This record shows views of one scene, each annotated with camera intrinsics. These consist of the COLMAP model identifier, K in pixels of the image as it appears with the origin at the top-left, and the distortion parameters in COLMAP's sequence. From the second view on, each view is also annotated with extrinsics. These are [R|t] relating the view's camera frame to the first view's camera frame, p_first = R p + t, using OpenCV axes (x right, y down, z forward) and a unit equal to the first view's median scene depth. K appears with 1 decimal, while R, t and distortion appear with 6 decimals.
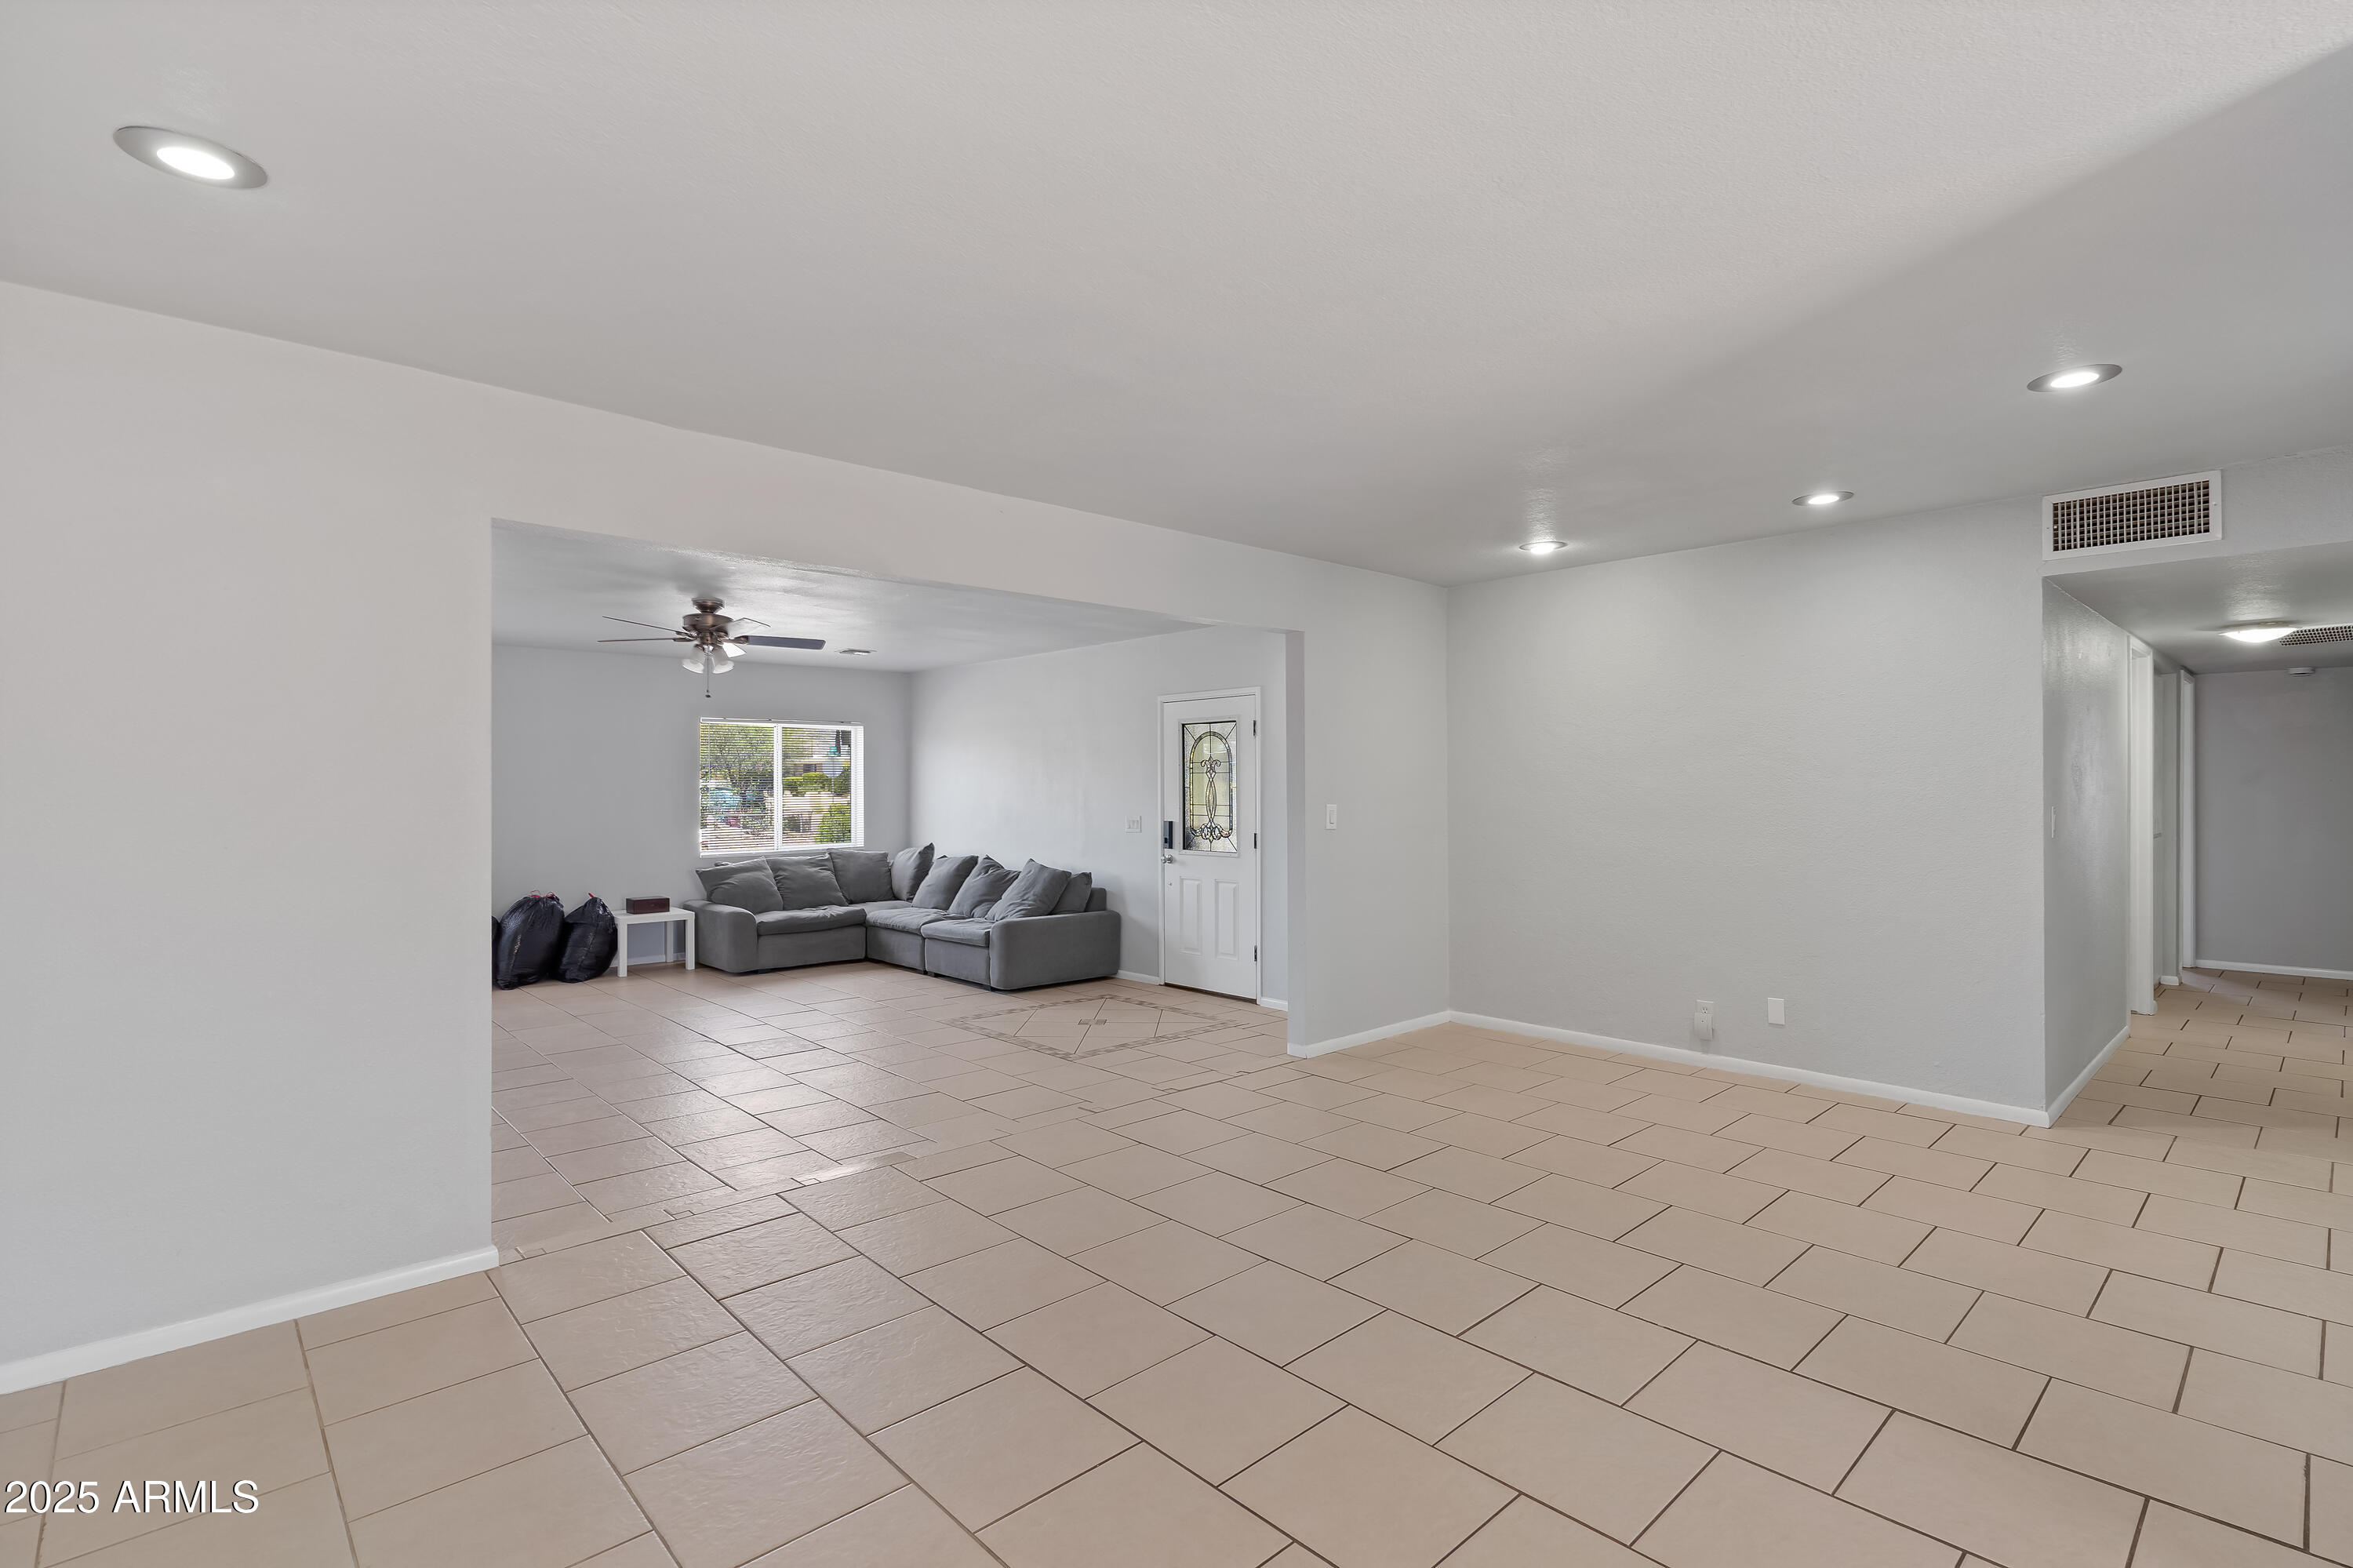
lens RADIAL K [[1108.4, 0, 1221.5], [0, 1108.4, 798.5], [0, 0, 1]] dist [-0.001584, 0.001785]
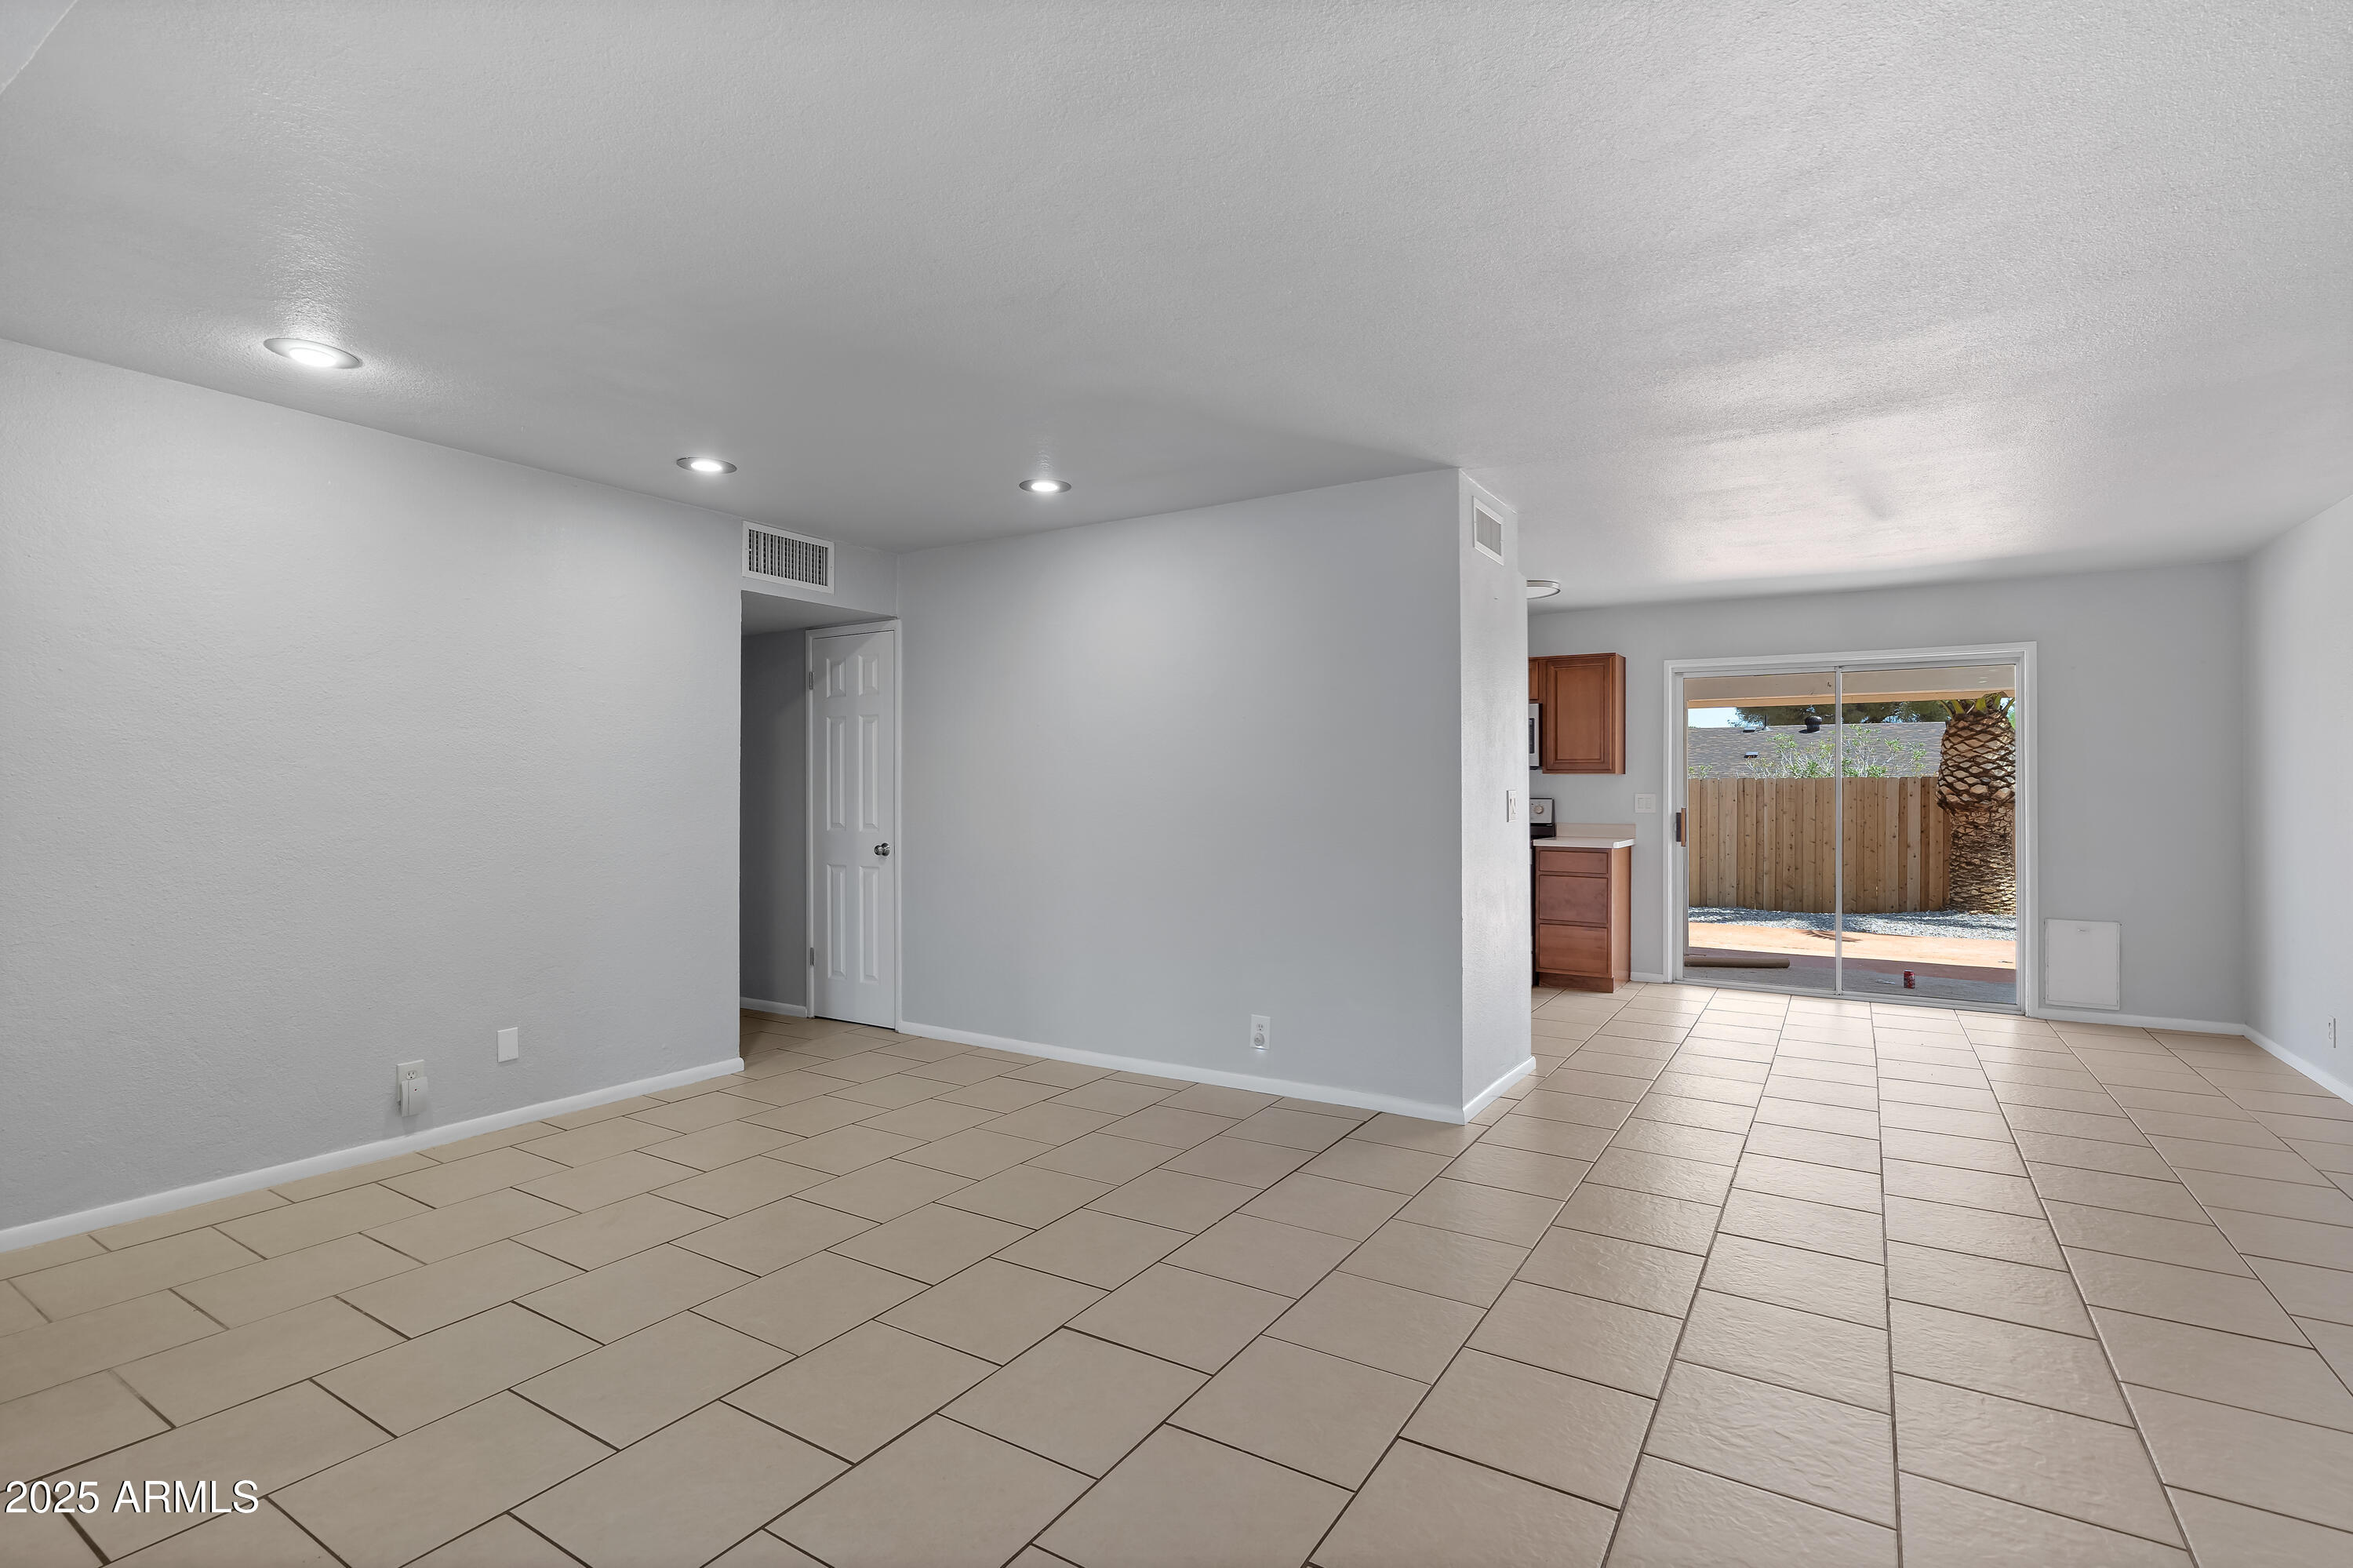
lens RADIAL K [[1108.4, 0, 1166.3], [0, 1108.4, 789.6], [0, 0, 1]] dist [-0.001584, 0.001785]
pose [[-0.239539, -0.004650, 0.970876, -0.471683], [-0.006642, 0.999973, 0.003151, -0.000882], [-0.970864, -0.005693, -0.239564, 0.849261]]
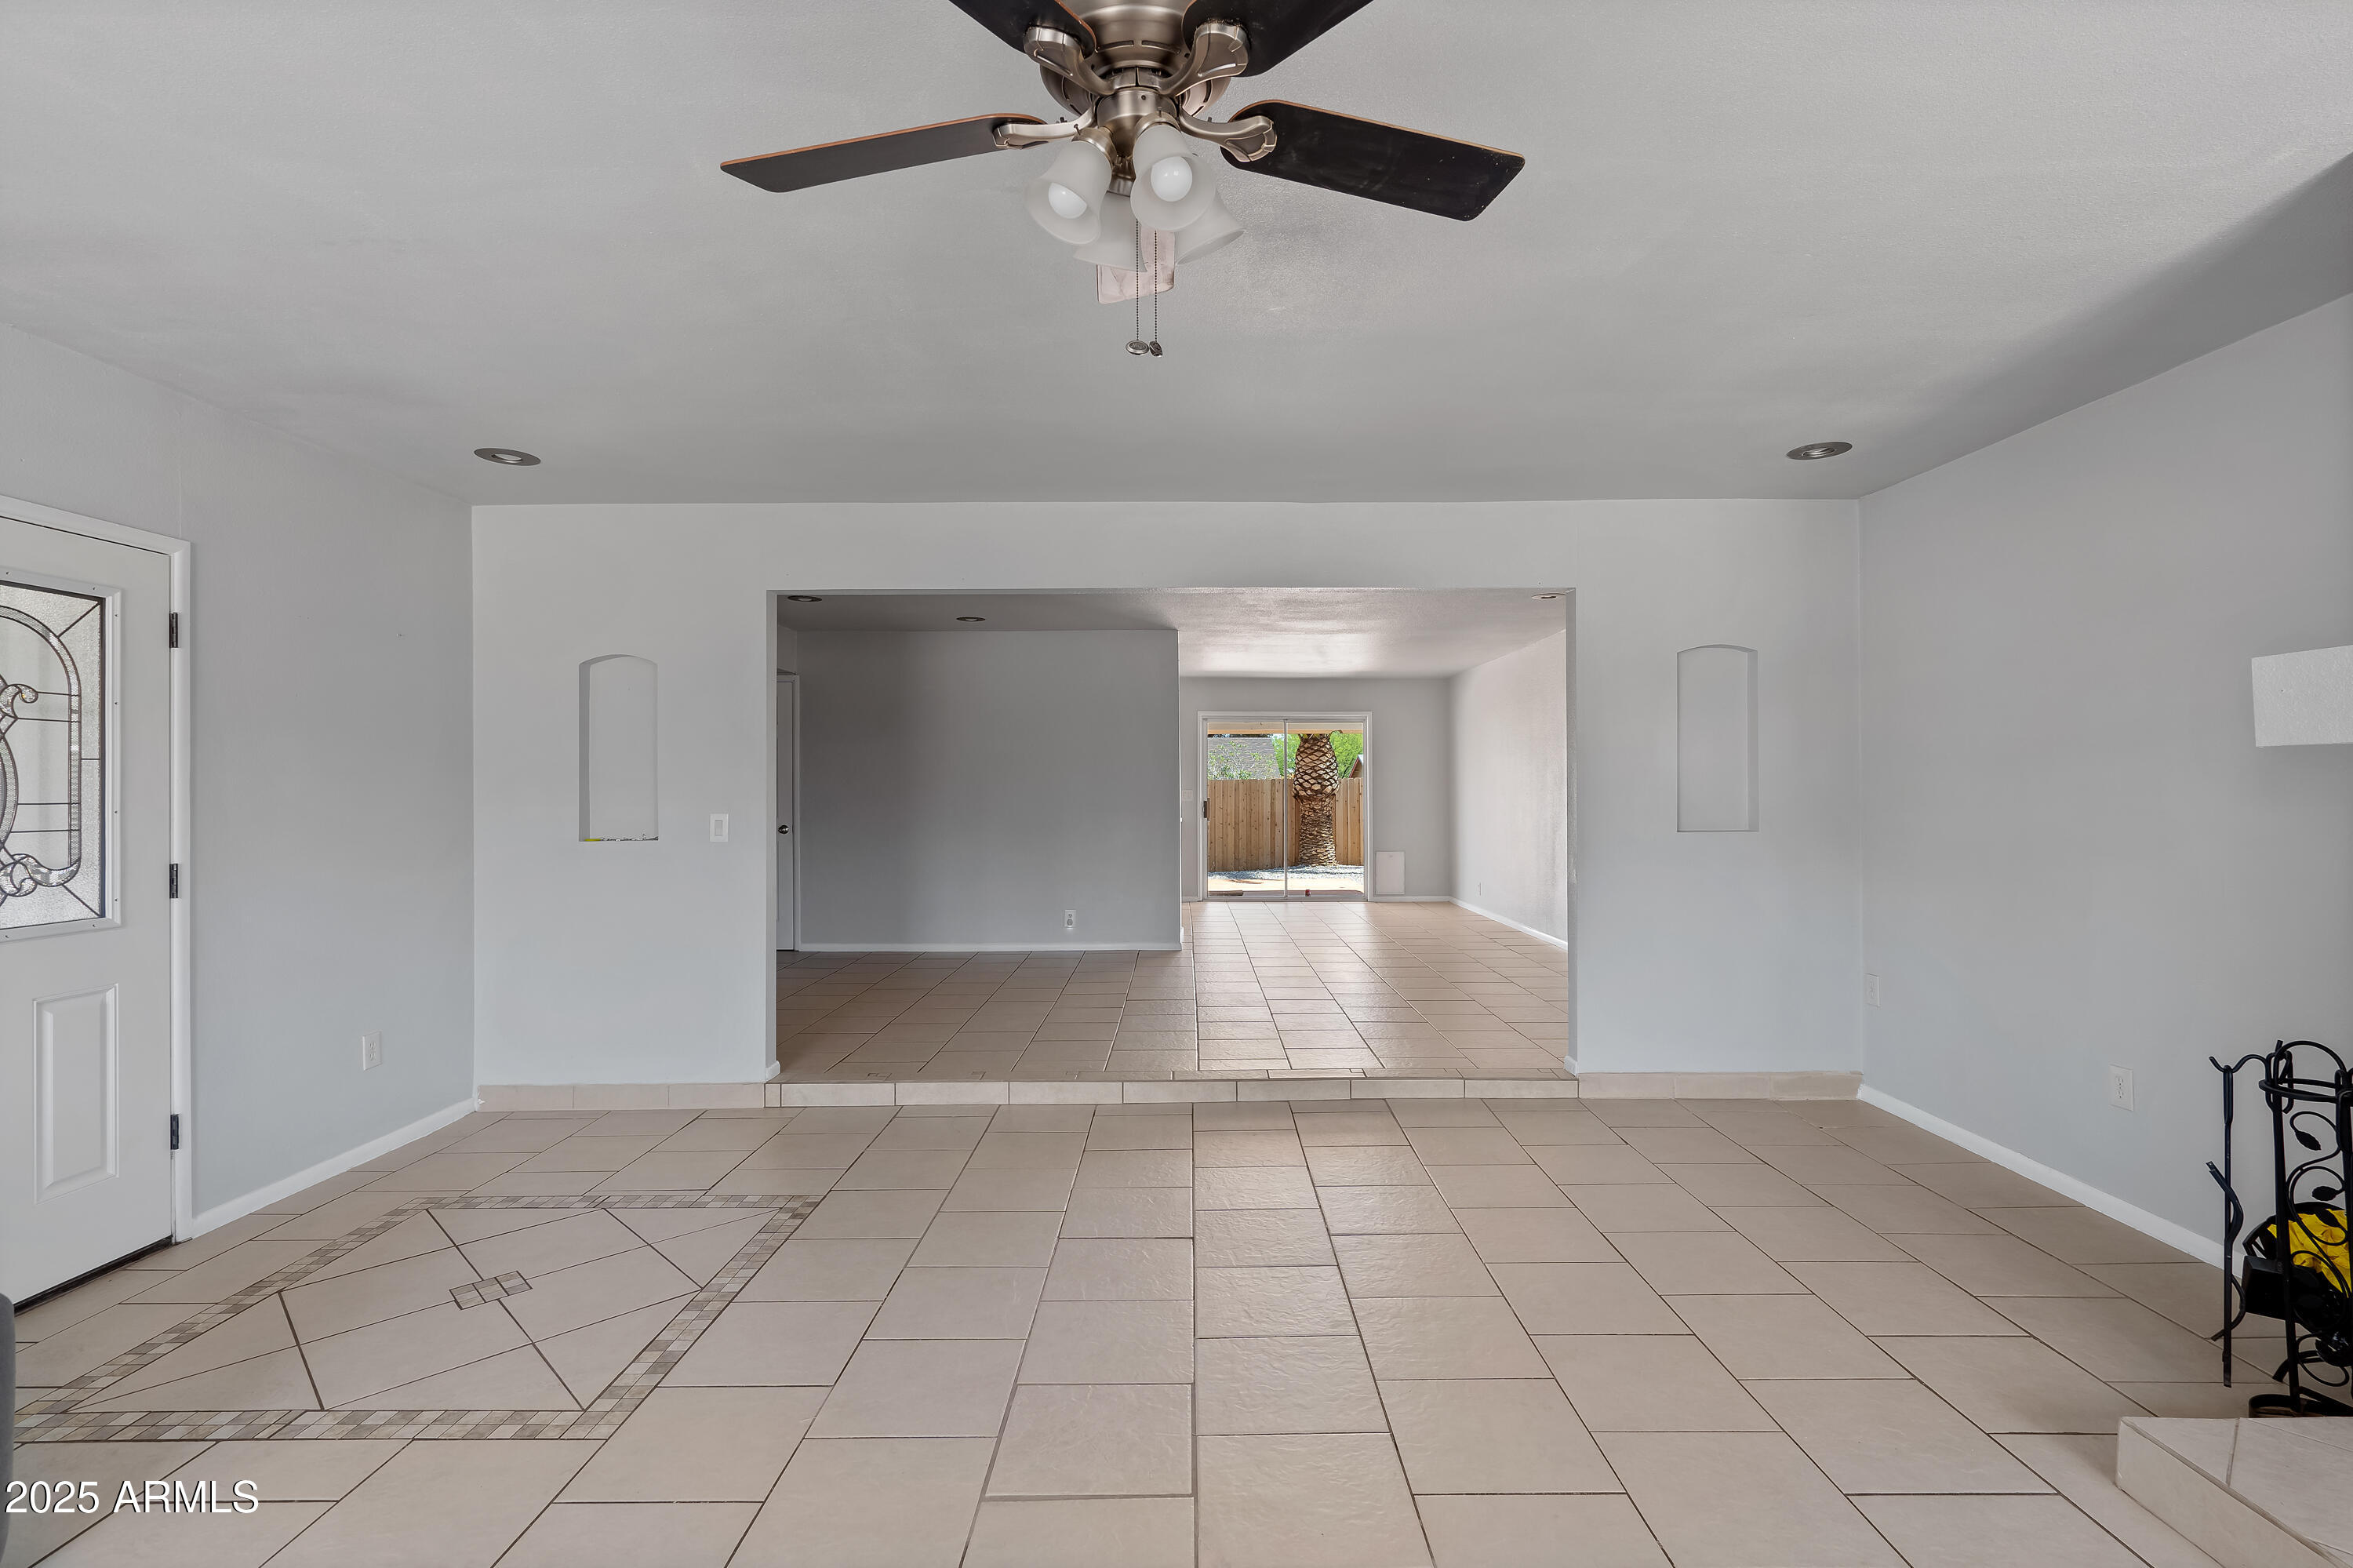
lens RADIAL K [[1108.4, 0, 1182.9], [0, 1108.4, 787.1], [0, 0, 1]] dist [-0.001584, 0.001785]
pose [[-0.716054, -0.001316, 0.698044, -0.495327], [-0.003338, 0.999993, -0.001539, -0.000685], [-0.698037, -0.003432, -0.716054, 0.892474]]
